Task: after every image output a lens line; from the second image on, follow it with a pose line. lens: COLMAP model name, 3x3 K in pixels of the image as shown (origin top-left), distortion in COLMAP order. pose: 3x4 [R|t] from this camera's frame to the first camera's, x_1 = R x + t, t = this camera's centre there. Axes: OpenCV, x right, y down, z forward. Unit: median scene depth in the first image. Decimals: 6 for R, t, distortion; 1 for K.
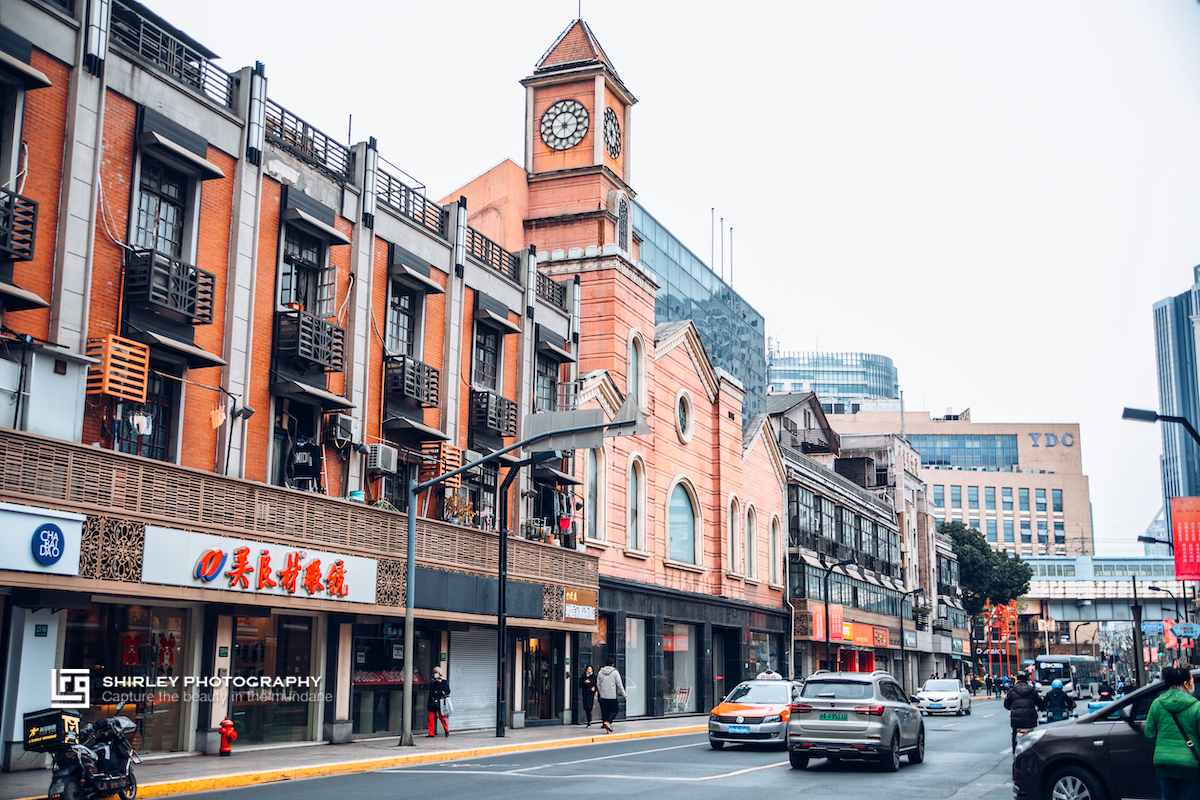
lens RADIAL K [[1424.0, 0, 600.2], [0, 1424.0, 399.2], [0, 0, 1]] dist [-0.000853, 0.000000]
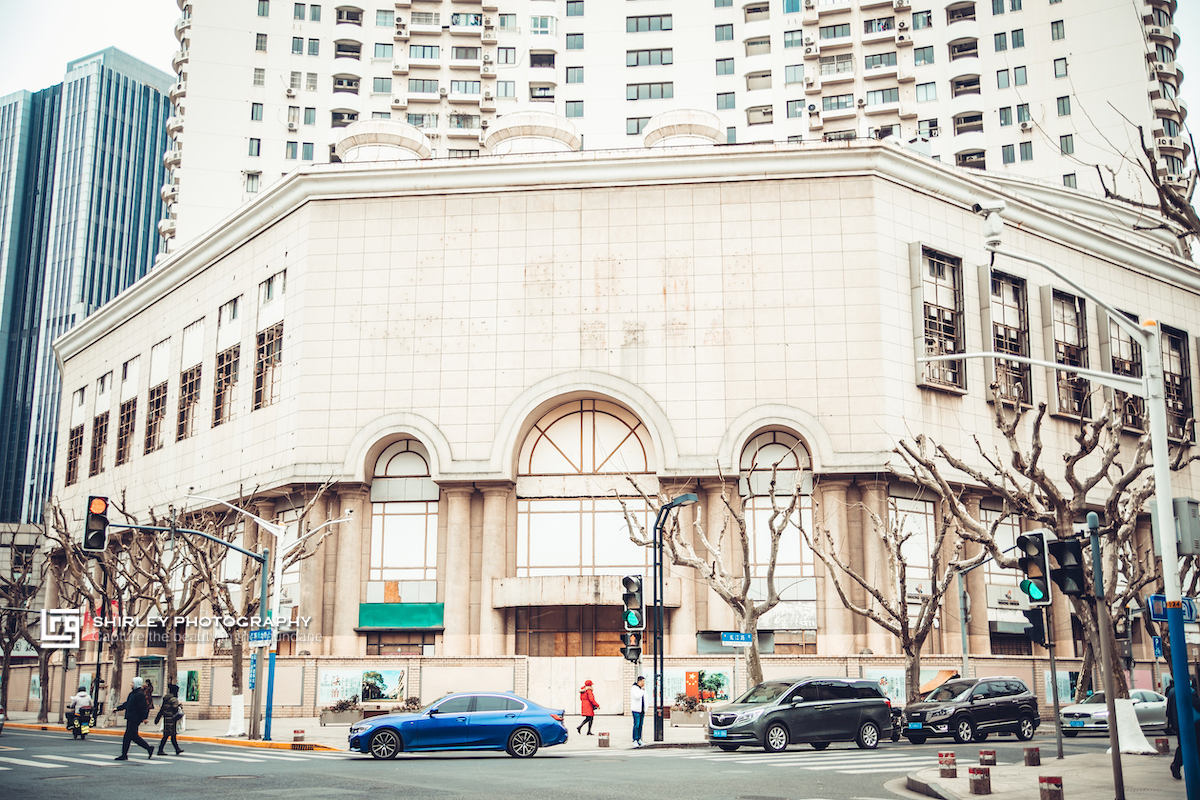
lens RADIAL K [[1313.0, 0, 600.2], [0, 1313.0, 400.4], [0, 0, 1]] dist [0.003474, 0.000000]
pose [[0.651188, 0.158161, 0.742253, 0.155883], [-0.138635, 0.986377, -0.088553, 0.080680], [-0.746147, -0.045238, 0.664243, 0.418618]]
